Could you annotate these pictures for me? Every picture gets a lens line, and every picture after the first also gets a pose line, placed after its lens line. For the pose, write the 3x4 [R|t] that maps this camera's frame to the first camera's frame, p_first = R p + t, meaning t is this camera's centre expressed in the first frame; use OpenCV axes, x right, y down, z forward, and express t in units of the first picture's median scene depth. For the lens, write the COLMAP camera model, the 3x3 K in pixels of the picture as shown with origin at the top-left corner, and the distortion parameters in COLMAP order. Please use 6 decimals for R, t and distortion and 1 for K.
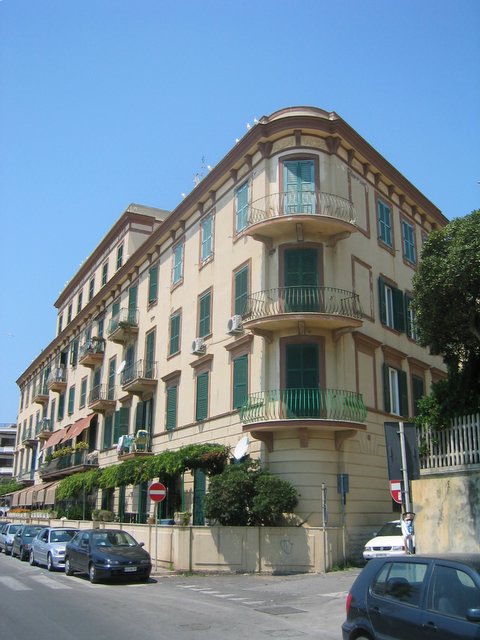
lens RADIAL K [[663.0, 0, 240.0], [0, 663.0, 320.0], [0, 0, 1]] dist [-0.085612, -0.008771]
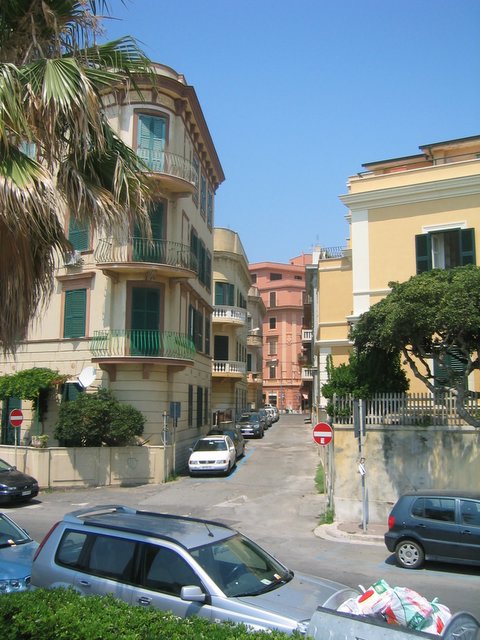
lens RADIAL K [[663.0, 0, 240.0], [0, 663.0, 320.0], [0, 0, 1]] dist [-0.085612, -0.008771]
pose [[0.844466, 0.063026, 0.531888, -0.387774], [-0.153499, 0.979876, 0.127596, -0.083572], [-0.513142, -0.189395, 0.837147, -0.044232]]
